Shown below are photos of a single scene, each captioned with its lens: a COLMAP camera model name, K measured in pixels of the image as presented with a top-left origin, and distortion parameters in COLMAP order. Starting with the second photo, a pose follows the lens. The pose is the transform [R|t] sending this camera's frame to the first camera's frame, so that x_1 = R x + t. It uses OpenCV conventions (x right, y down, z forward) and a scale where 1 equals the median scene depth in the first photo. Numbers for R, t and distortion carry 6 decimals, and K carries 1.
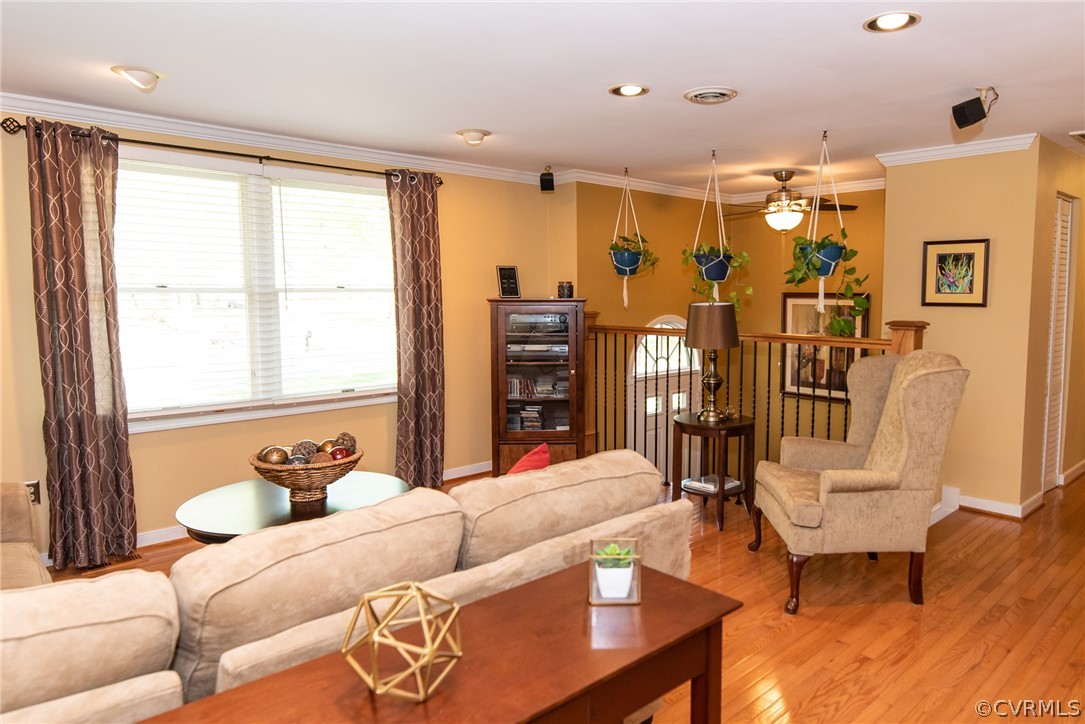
lens RADIAL K [[706.8, 0, 588.3], [0, 706.8, 353.4], [0, 0, 1]] dist [-0.002400, -0.001469]
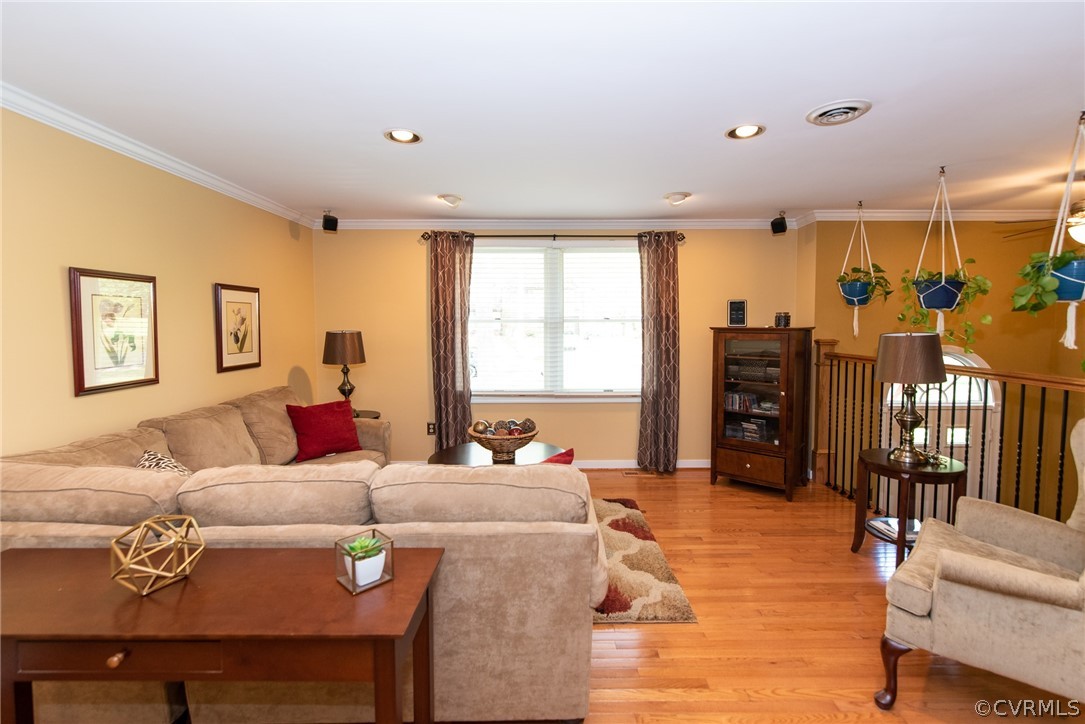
lens RADIAL K [[492.9, 0, 549.3], [0, 492.9, 351.1], [0, 0, 1]] dist [0.003586, -0.001248]
pose [[0.718266, 0.040082, -0.694613, 0.262768], [-0.057605, 0.998338, -0.001958, -0.018374], [0.693379, 0.041419, 0.719381, 0.195450]]
